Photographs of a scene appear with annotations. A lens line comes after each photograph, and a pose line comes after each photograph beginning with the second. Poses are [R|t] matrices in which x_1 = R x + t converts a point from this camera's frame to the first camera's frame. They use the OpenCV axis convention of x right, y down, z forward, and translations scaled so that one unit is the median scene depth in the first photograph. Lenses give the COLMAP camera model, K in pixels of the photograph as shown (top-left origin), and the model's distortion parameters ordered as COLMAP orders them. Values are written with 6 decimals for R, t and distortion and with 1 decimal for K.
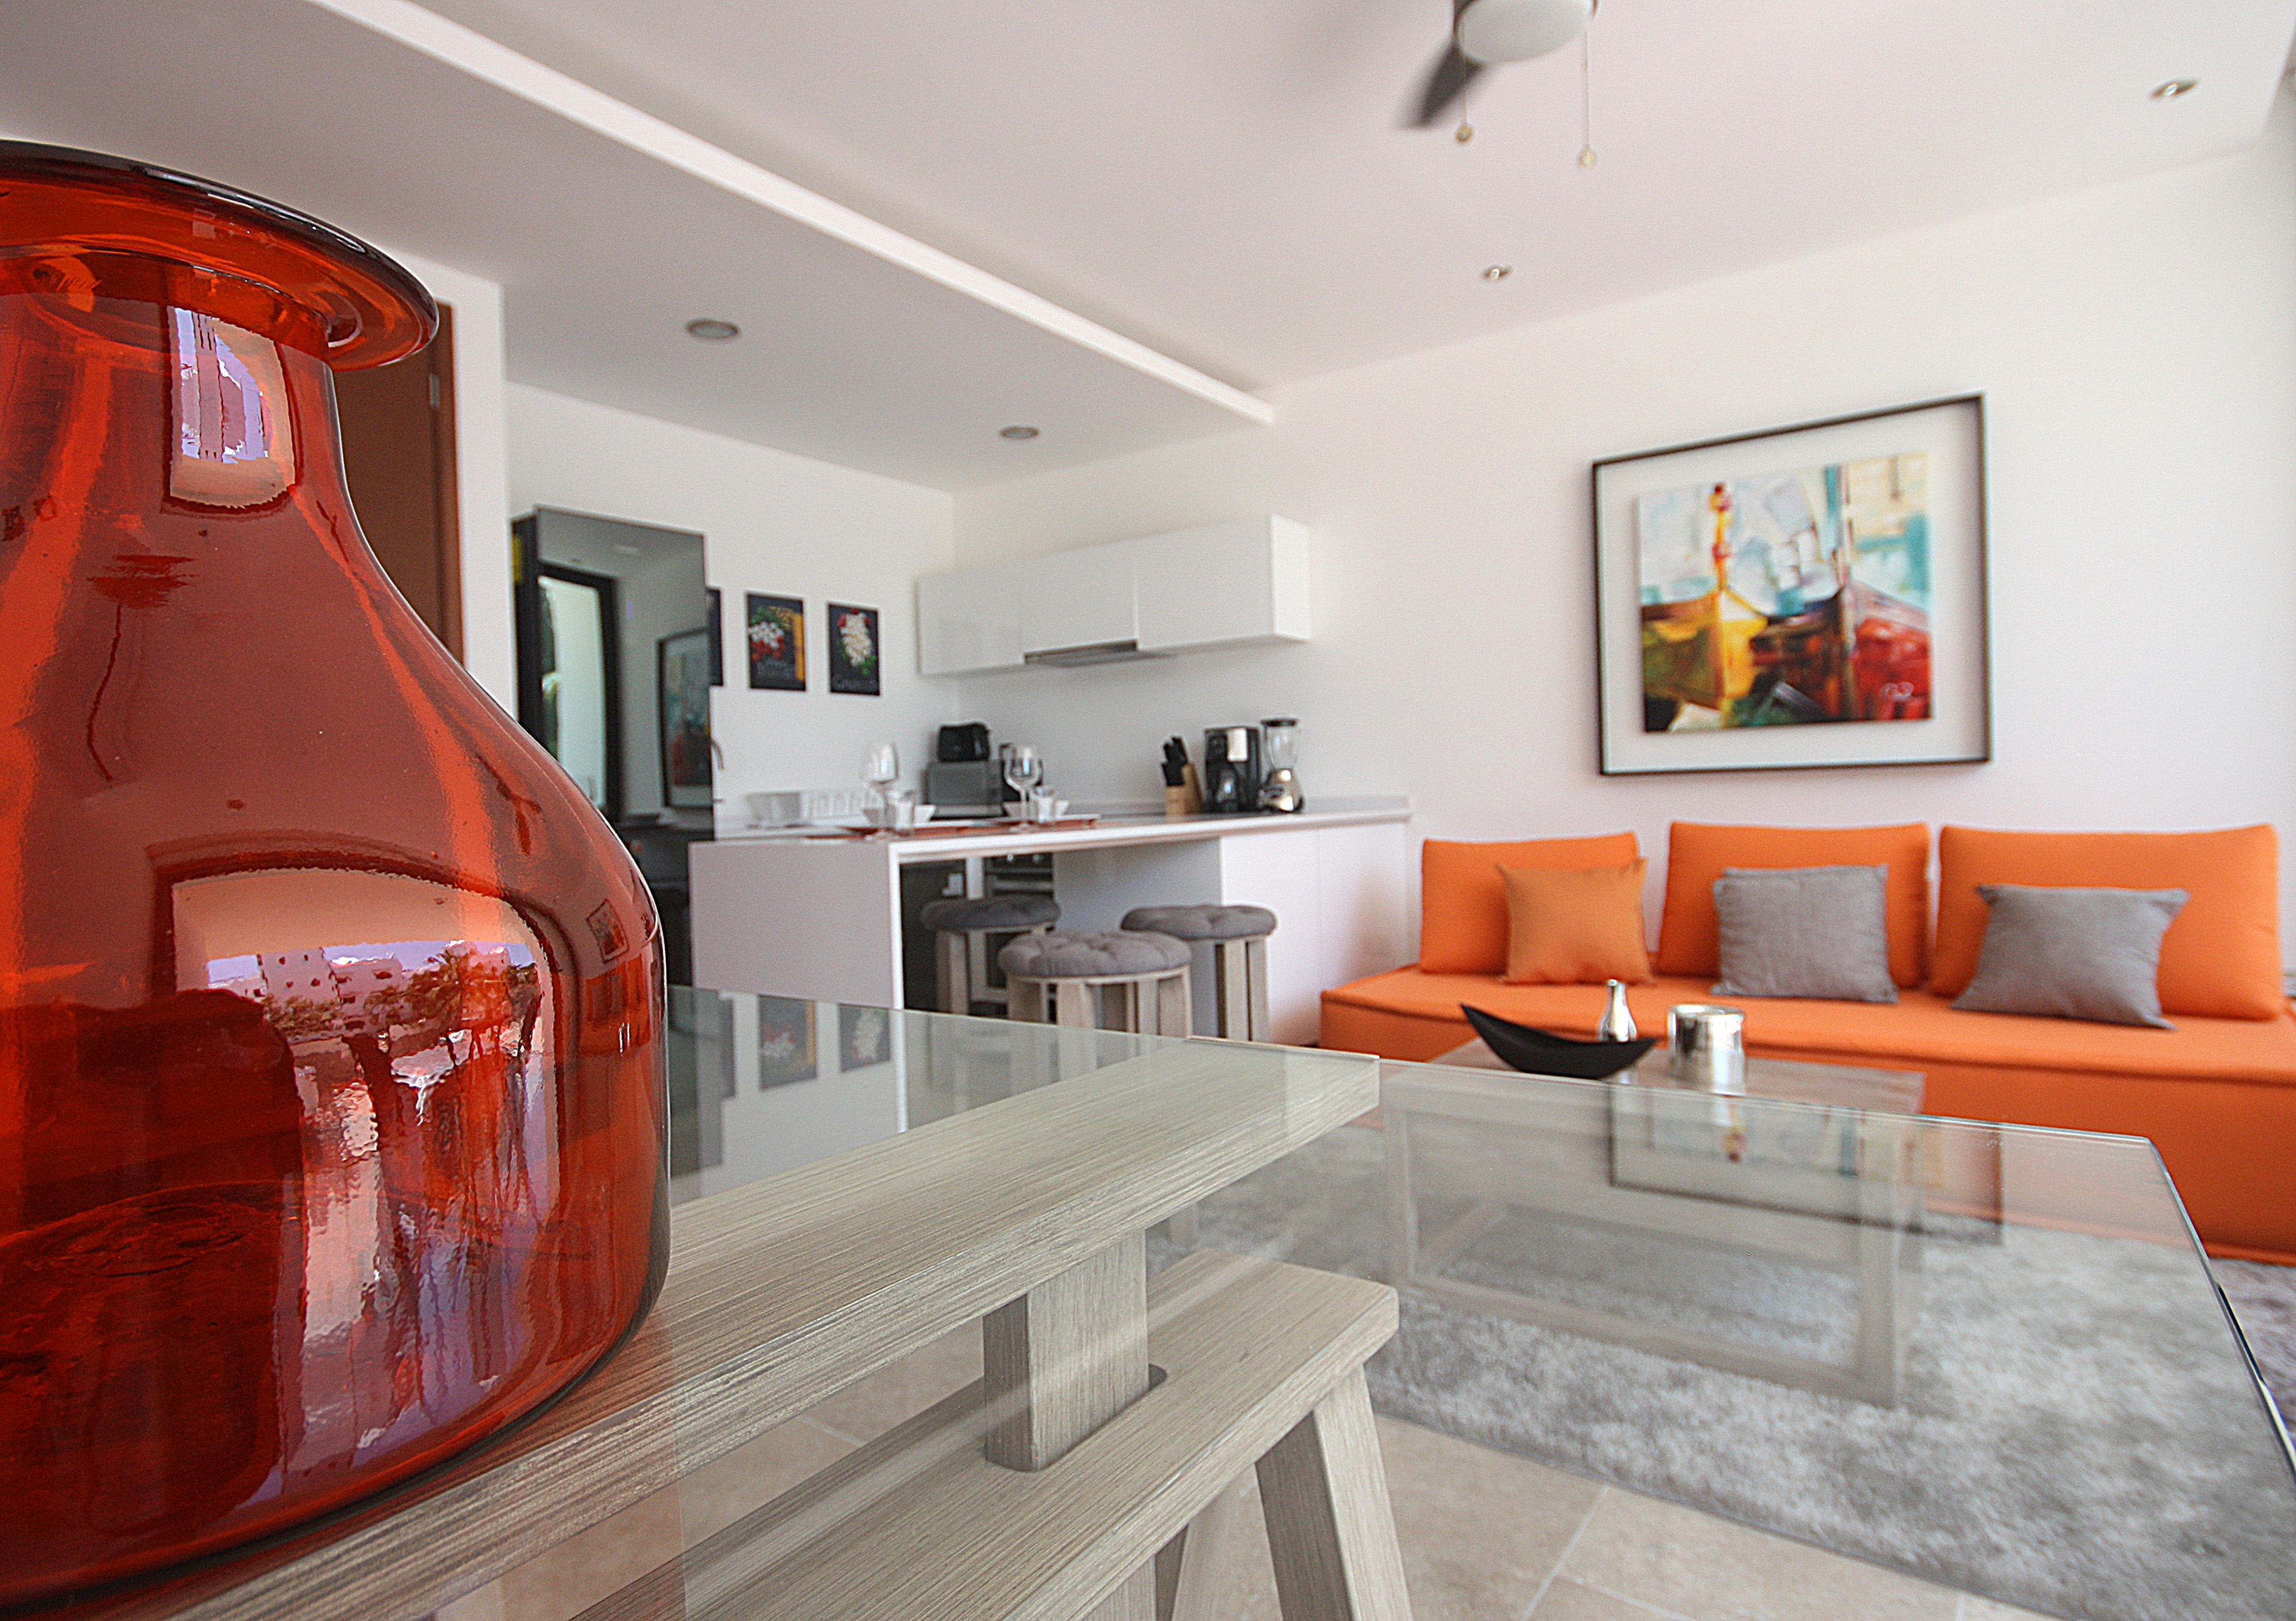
lens RADIAL K [[1239.8, 0, 1025.5], [0, 1239.8, 812.3], [0, 0, 1]] dist [0.014885, 0.000536]
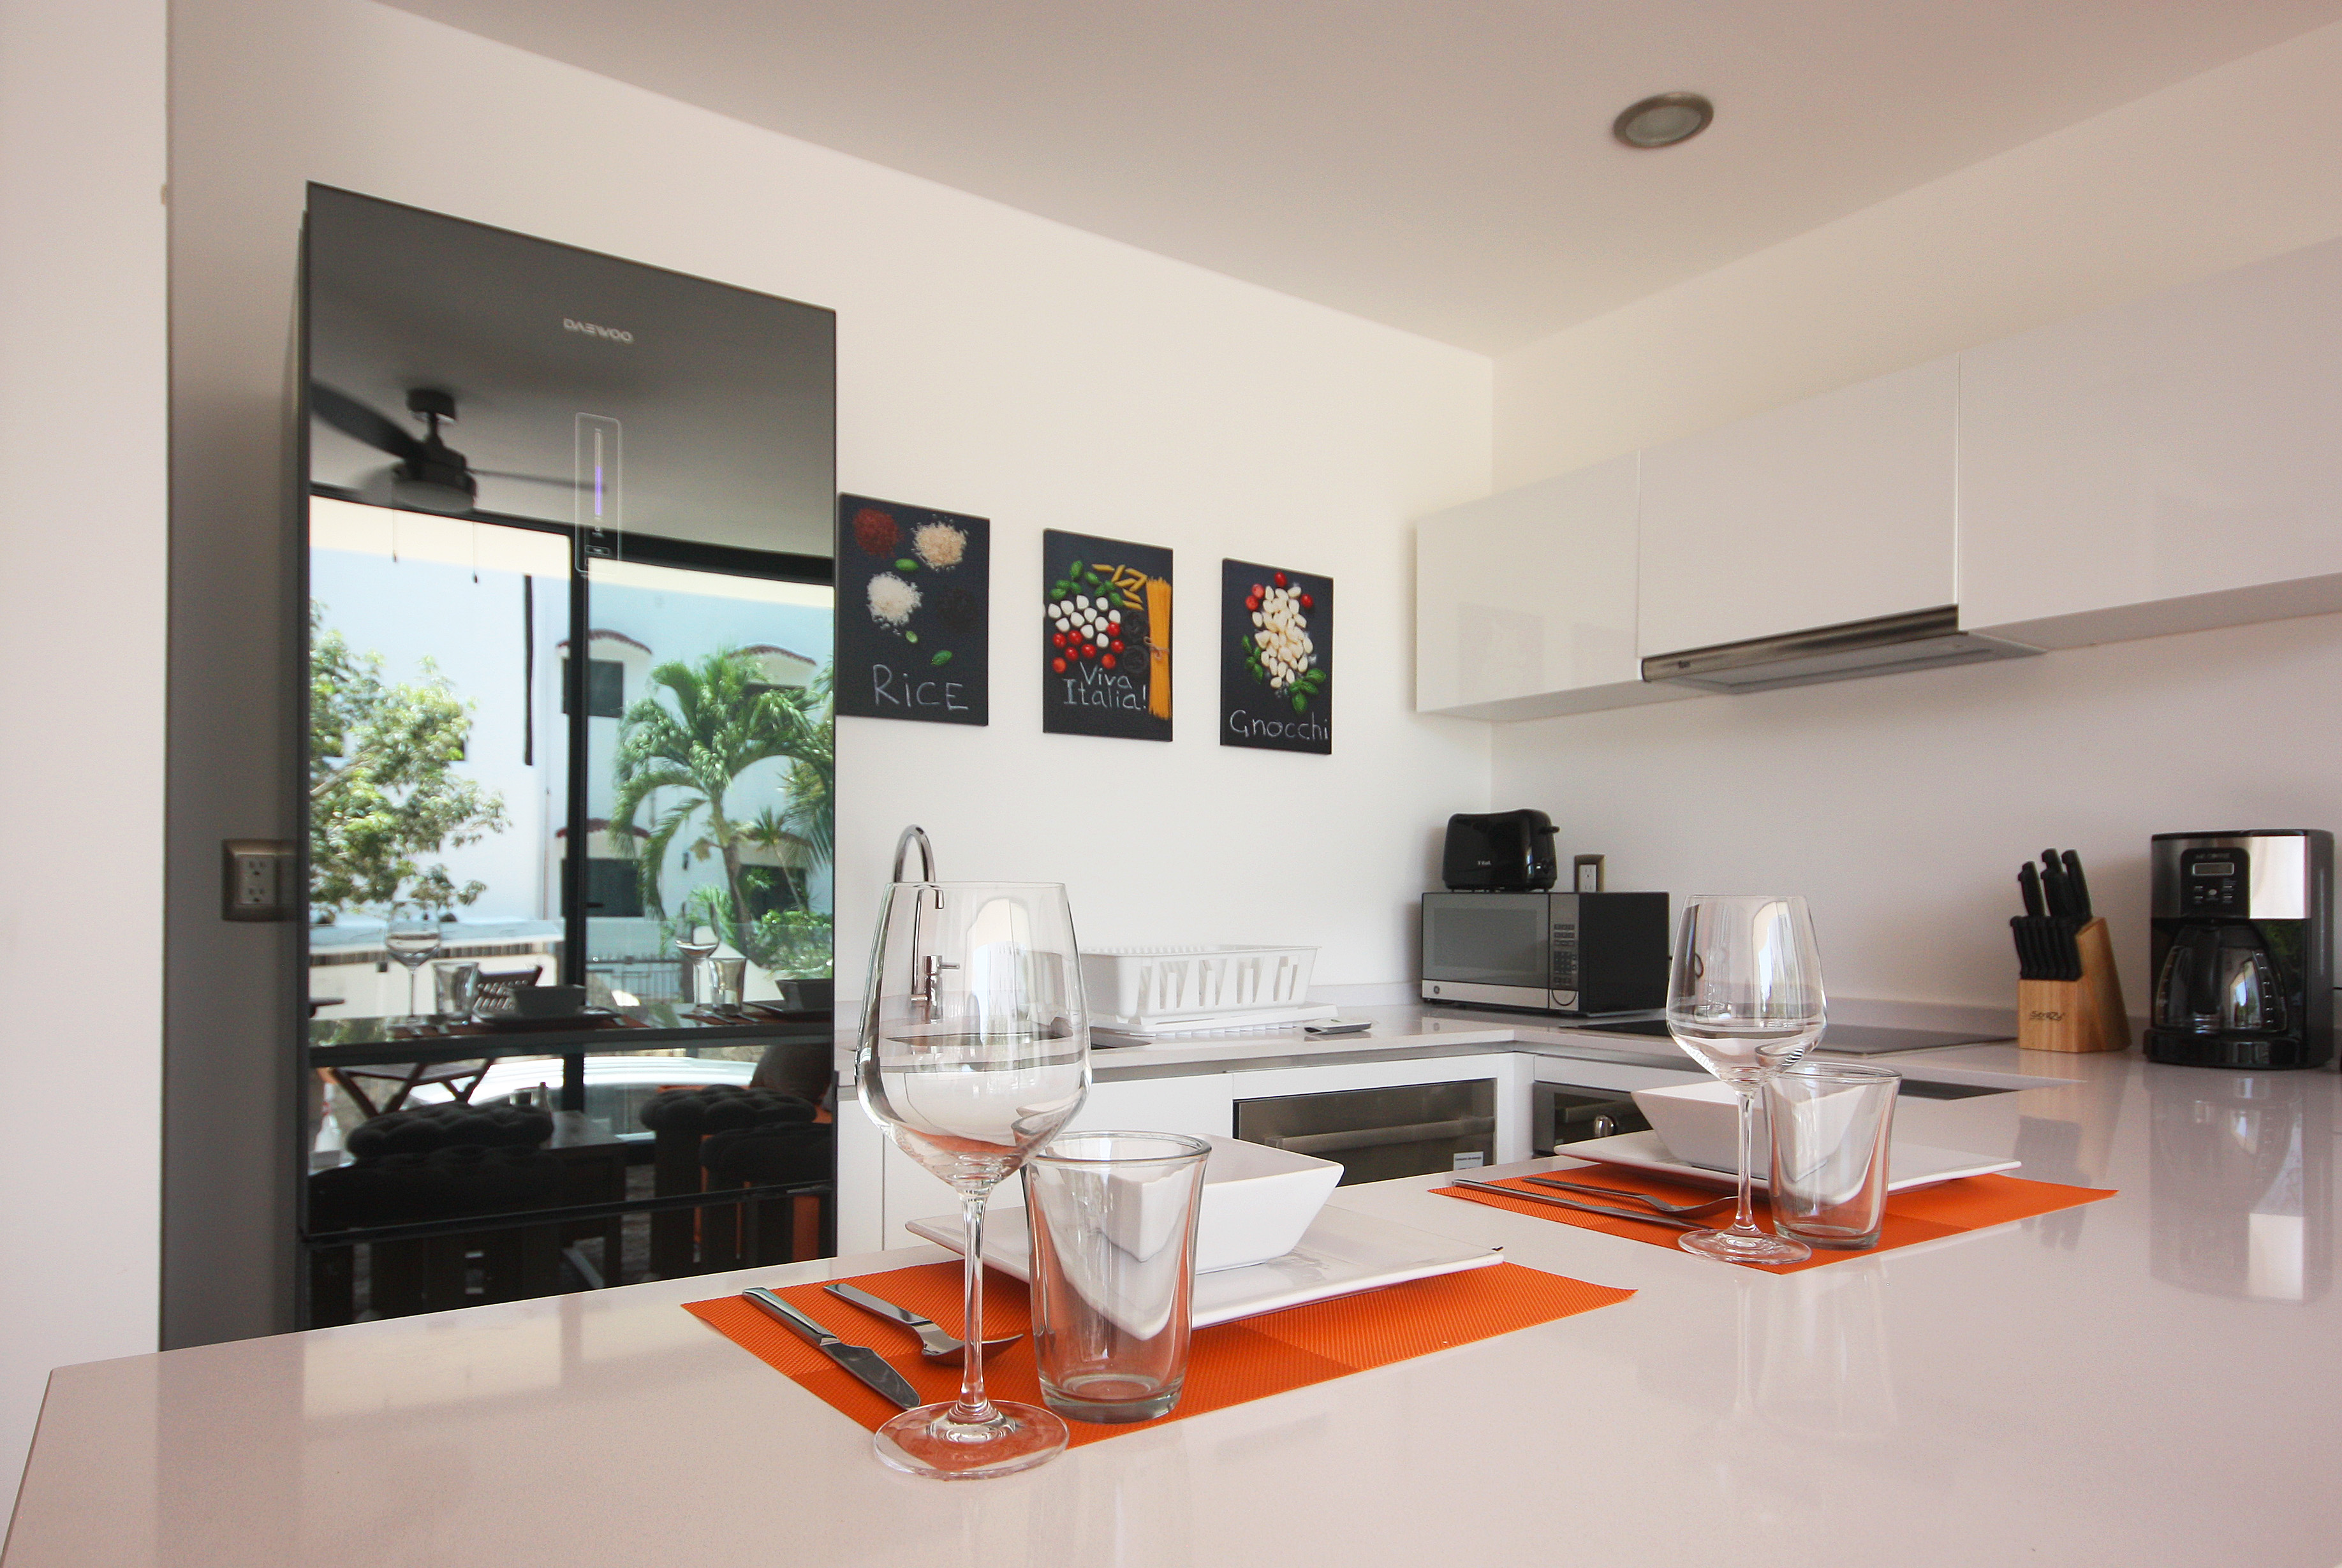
lens RADIAL K [[1381.2, 0, 1178.6], [0, 1381.2, 885.1], [0, 0, 1]] dist [0.021939, 0.001302]
pose [[0.962122, 0.029788, -0.270986, -0.028043], [-0.035268, 0.999260, -0.015375, -0.035443], [0.270327, 0.024350, 0.962461, 0.528377]]
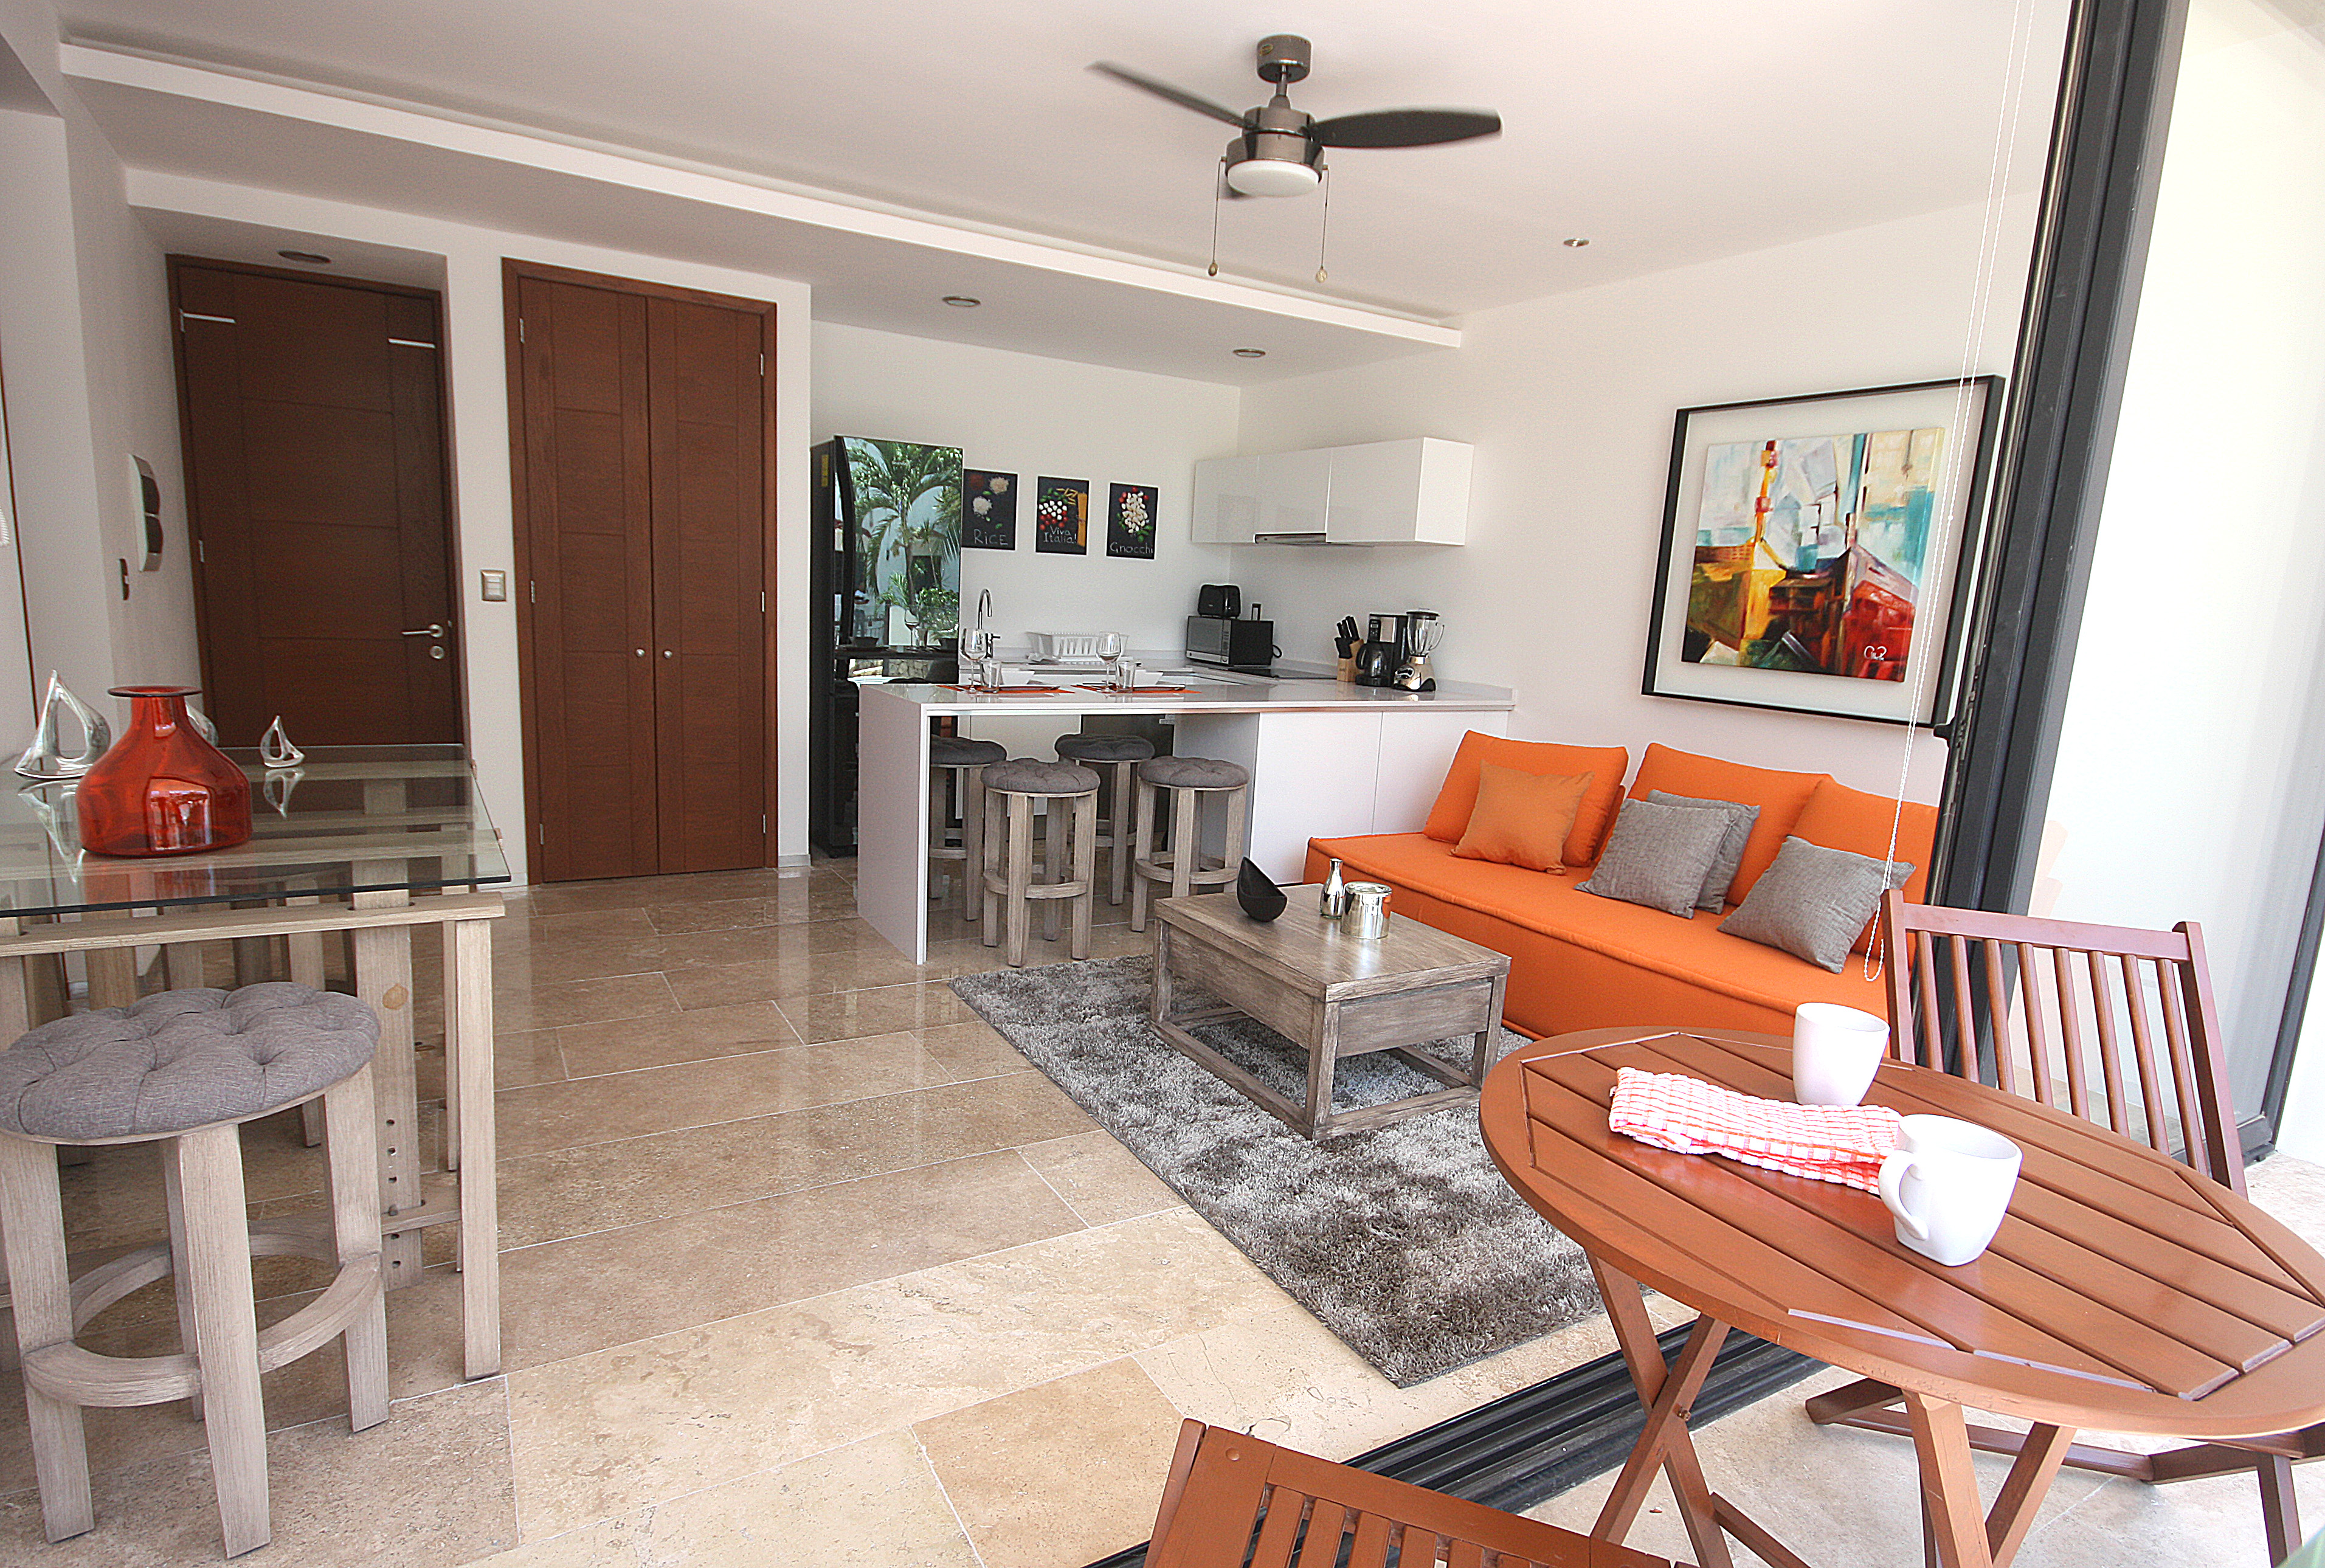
lens RADIAL K [[1209.5, 0, 1161.1], [0, 1209.5, 790.3], [0, 0, 1]] dist [0.000961, 0.000585]
pose [[0.925993, 0.139535, -0.350810, 0.408094], [-0.082097, 0.981381, 0.173642, -0.089073], [0.368508, -0.131991, 0.920207, -0.178893]]
